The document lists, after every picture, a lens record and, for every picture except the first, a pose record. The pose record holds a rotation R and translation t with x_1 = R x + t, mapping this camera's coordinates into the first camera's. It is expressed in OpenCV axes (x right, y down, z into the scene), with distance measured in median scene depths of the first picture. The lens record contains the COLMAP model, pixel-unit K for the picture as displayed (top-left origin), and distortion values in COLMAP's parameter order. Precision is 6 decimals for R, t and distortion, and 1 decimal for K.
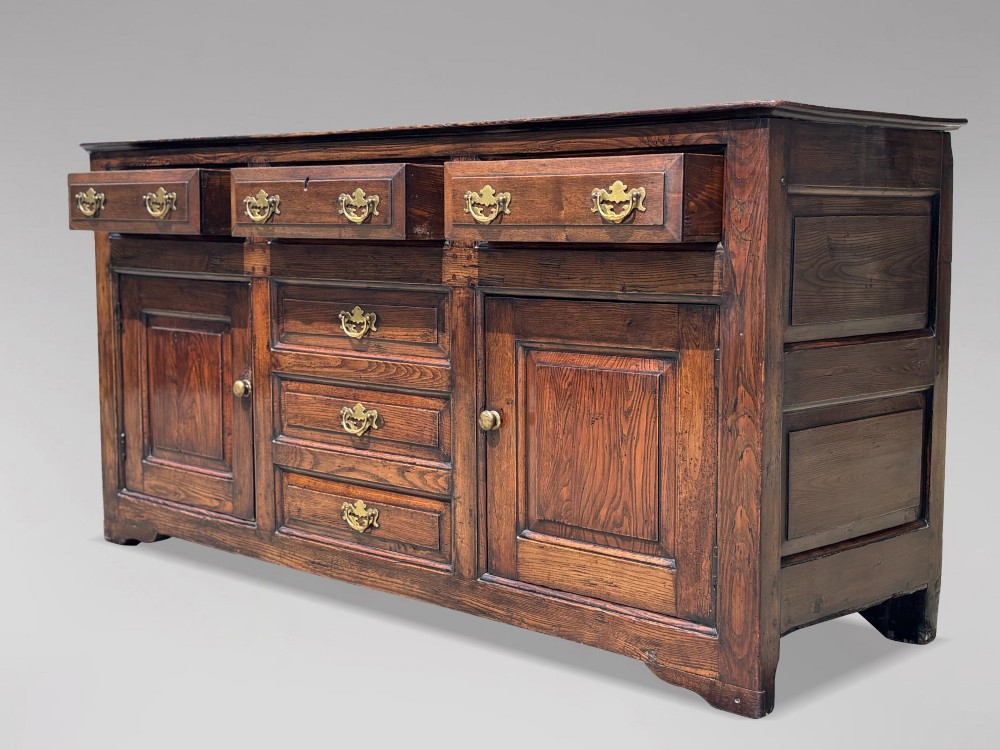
lens RADIAL K [[1477.7, 0, 500.0], [0, 1477.7, 375.0], [0, 0, 1]] dist [0.242812, -0.924486]
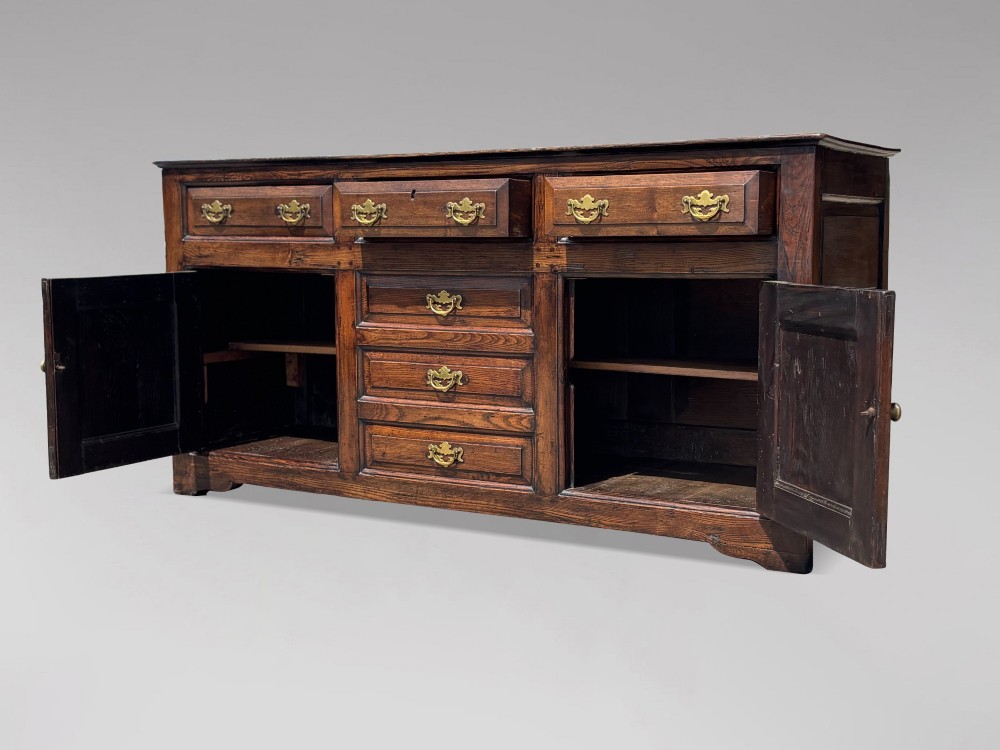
lens RADIAL K [[1333.9, 0, 500.0], [0, 1333.9, 375.0], [0, 0, 1]] dist [0.262270, -1.058242]
pose [[0.975525, -0.025626, 0.218391, -0.326929], [0.026257, 0.999655, 0.000013, 0.030387], [-0.218316, 0.005722, 0.975861, -0.150741]]
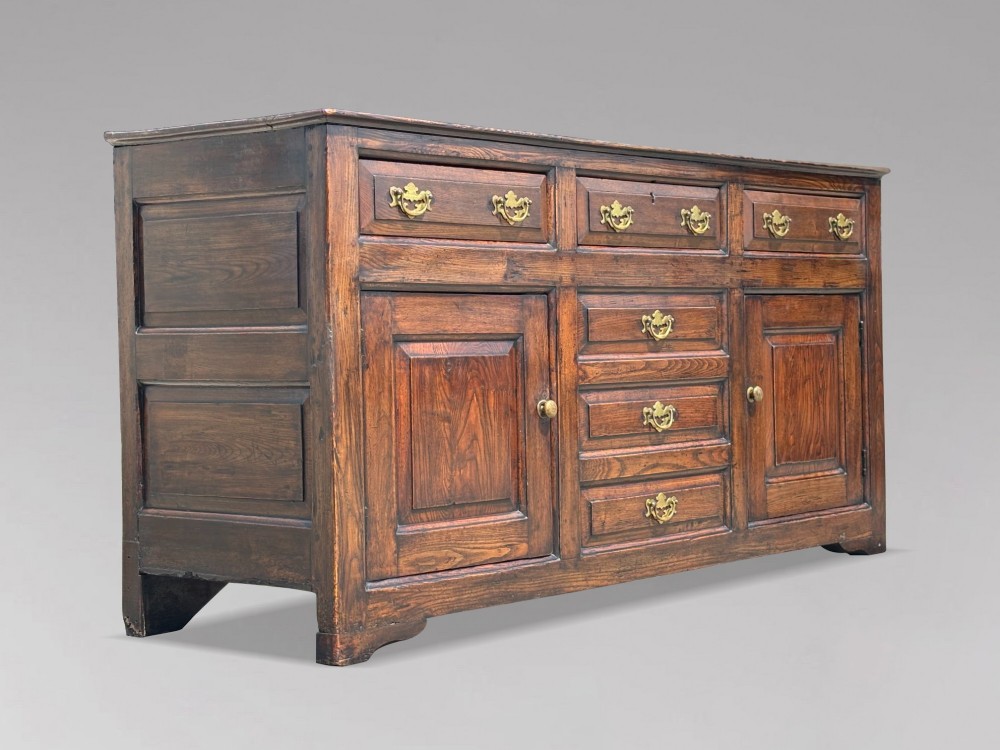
lens RADIAL K [[1806.8, 0, 500.0], [0, 1806.8, 375.0], [0, 0, 1]] dist [0.303422, -1.430108]
pose [[-0.050450, -0.018878, 0.998548, -1.514007], [0.128421, 0.991399, 0.025231, -0.051409], [-0.990436, 0.129508, -0.047592, 1.274226]]
